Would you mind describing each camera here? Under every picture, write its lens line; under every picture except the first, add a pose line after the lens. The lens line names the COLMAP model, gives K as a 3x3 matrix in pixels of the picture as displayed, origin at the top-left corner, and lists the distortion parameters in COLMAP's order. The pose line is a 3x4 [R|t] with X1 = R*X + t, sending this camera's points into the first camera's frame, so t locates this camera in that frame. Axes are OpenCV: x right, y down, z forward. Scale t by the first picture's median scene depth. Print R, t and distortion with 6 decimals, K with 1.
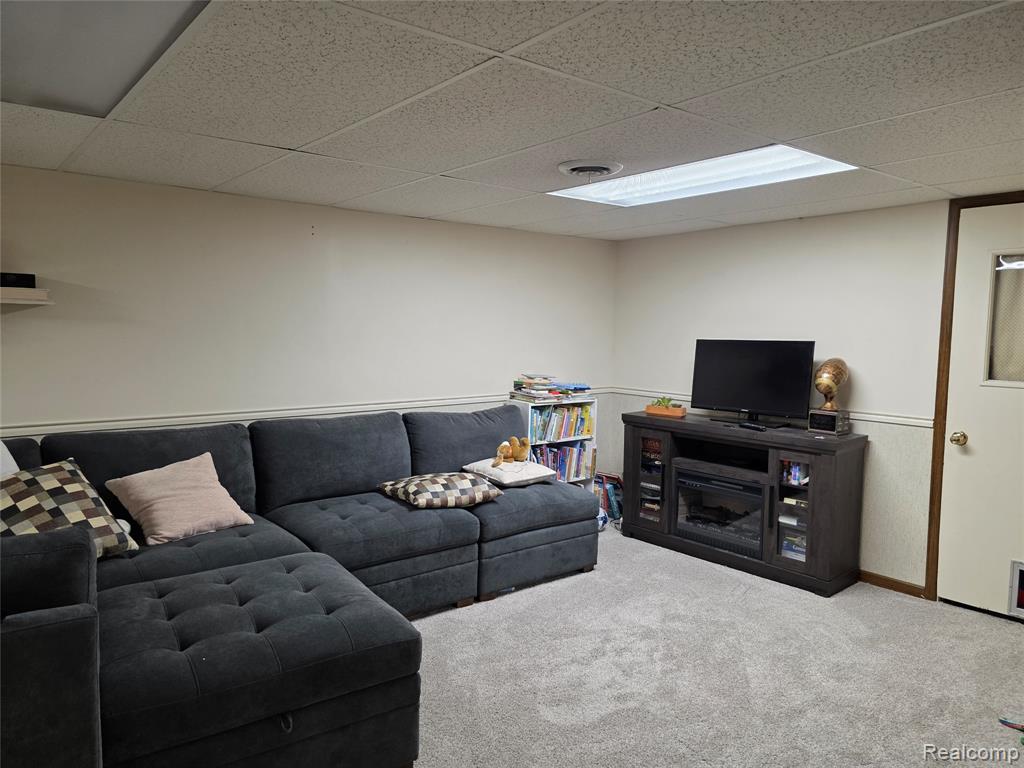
lens RADIAL K [[686.0, 0, 517.2], [0, 686.0, 382.7], [0, 0, 1]] dist [0.042869, -0.040387]
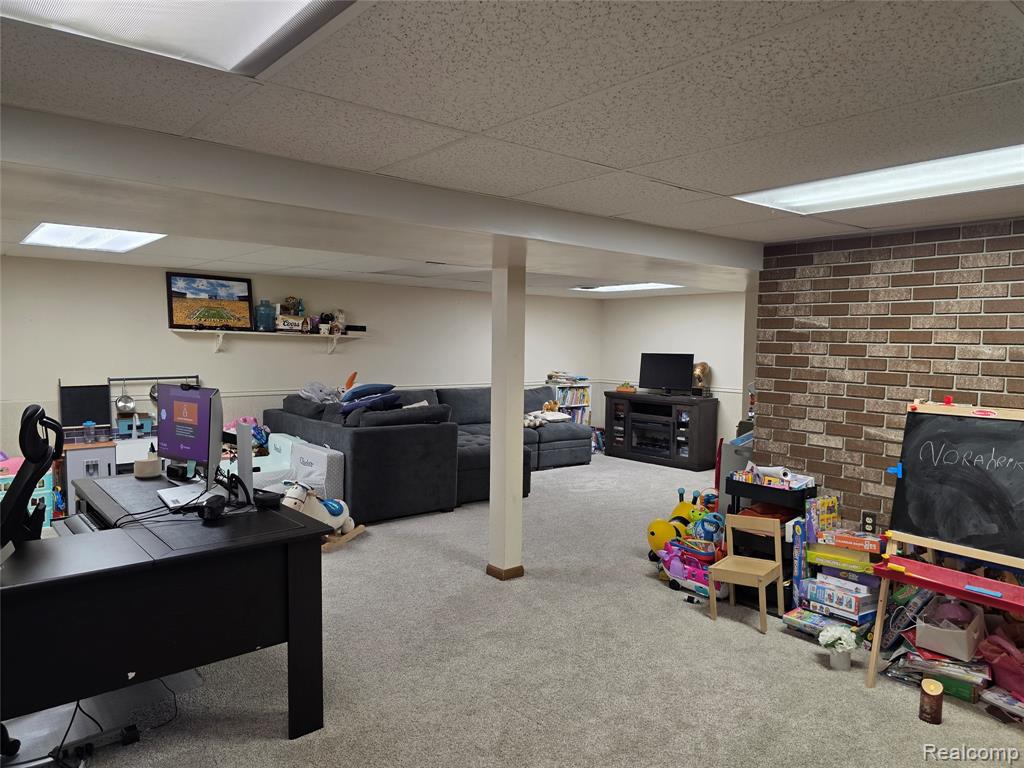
lens RADIAL K [[686.0, 0, 508.6], [0, 686.0, 387.8], [0, 0, 1]] dist [0.042869, -0.040387]
pose [[0.999962, 0.004180, -0.007658, -0.109036], [-0.004282, 0.999901, -0.013402, 0.066300], [0.007601, 0.013435, 0.999881, -0.995553]]
